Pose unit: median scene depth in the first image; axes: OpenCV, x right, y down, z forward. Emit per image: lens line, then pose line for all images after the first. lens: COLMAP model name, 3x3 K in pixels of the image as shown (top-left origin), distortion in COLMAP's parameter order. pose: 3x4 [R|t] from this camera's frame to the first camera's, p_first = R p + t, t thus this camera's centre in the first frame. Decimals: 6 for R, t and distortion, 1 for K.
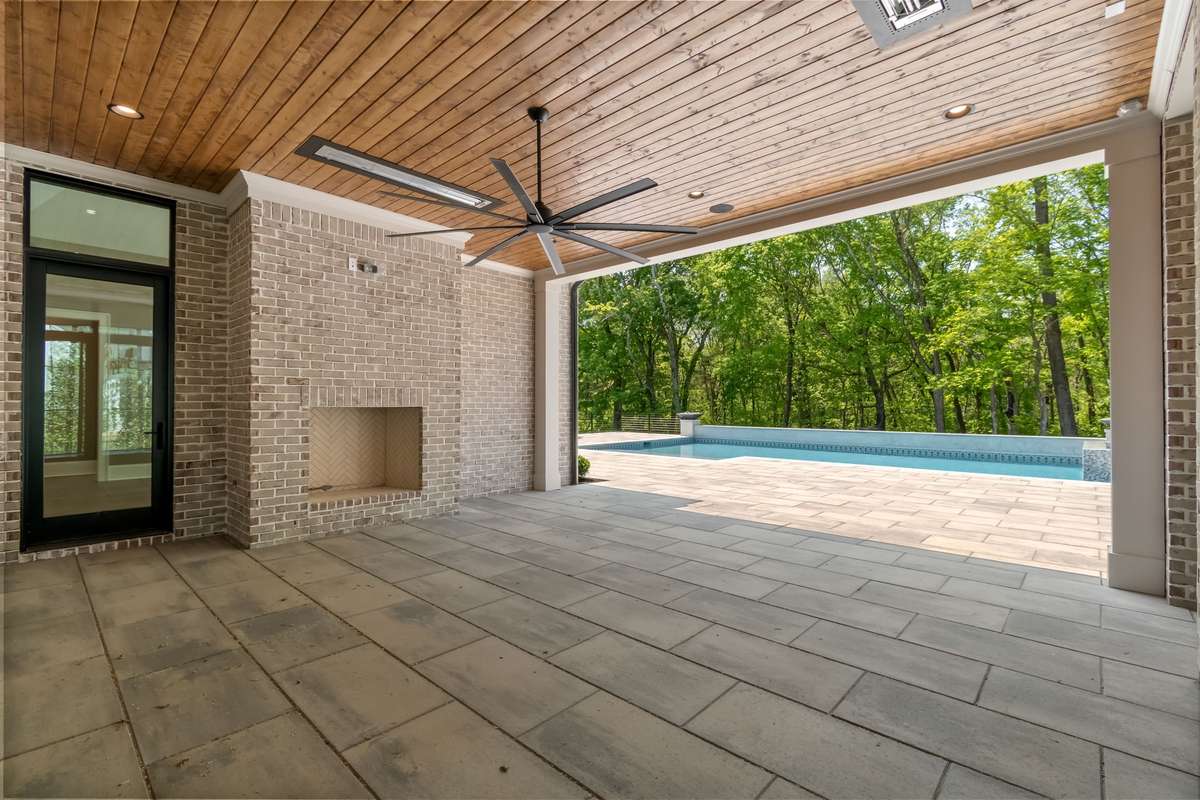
lens RADIAL K [[531.8, 0, 600.2], [0, 531.8, 401.8], [0, 0, 1]] dist [-0.000123, -0.000020]
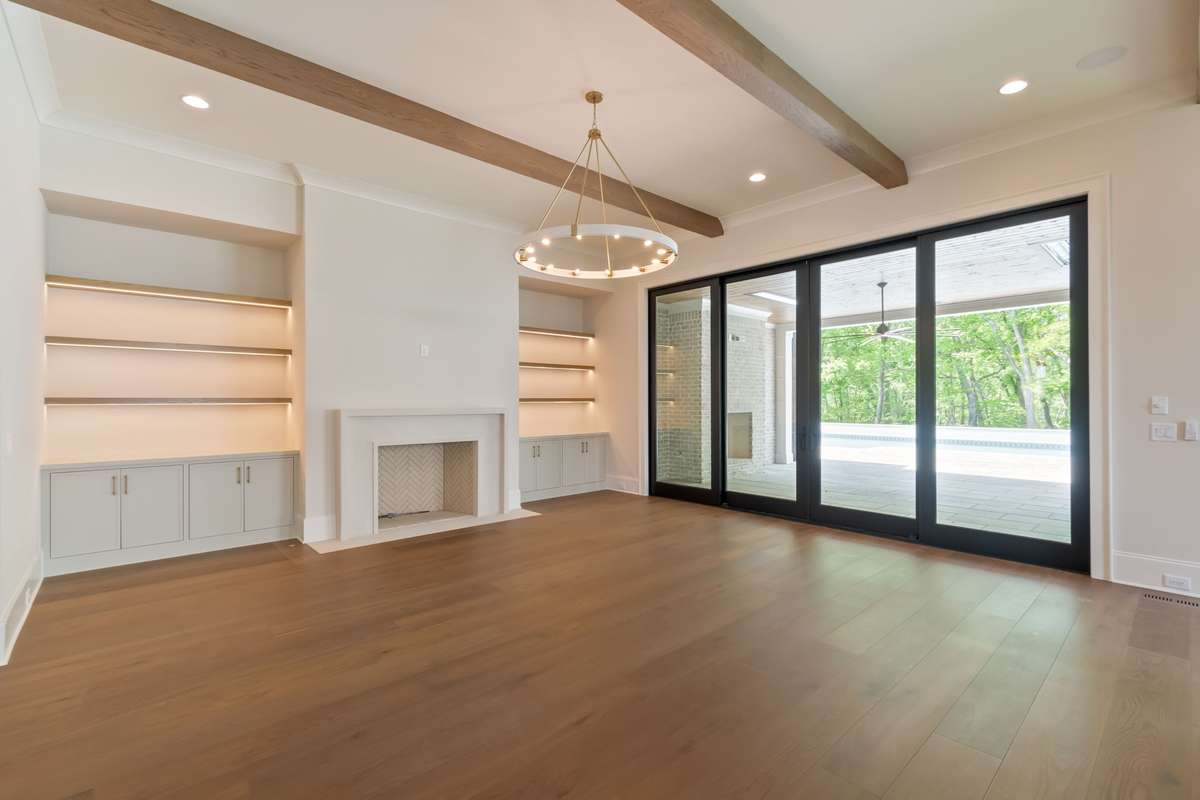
lens RADIAL K [[531.8, 0, 601.0], [0, 531.8, 400.7], [0, 0, 1]] dist [-0.000123, -0.000020]
pose [[0.995676, 0.000442, -0.092894, -0.637464], [0.000155, 0.999979, 0.006423, -0.038464], [0.092895, -0.006410, 0.995655, -0.787685]]
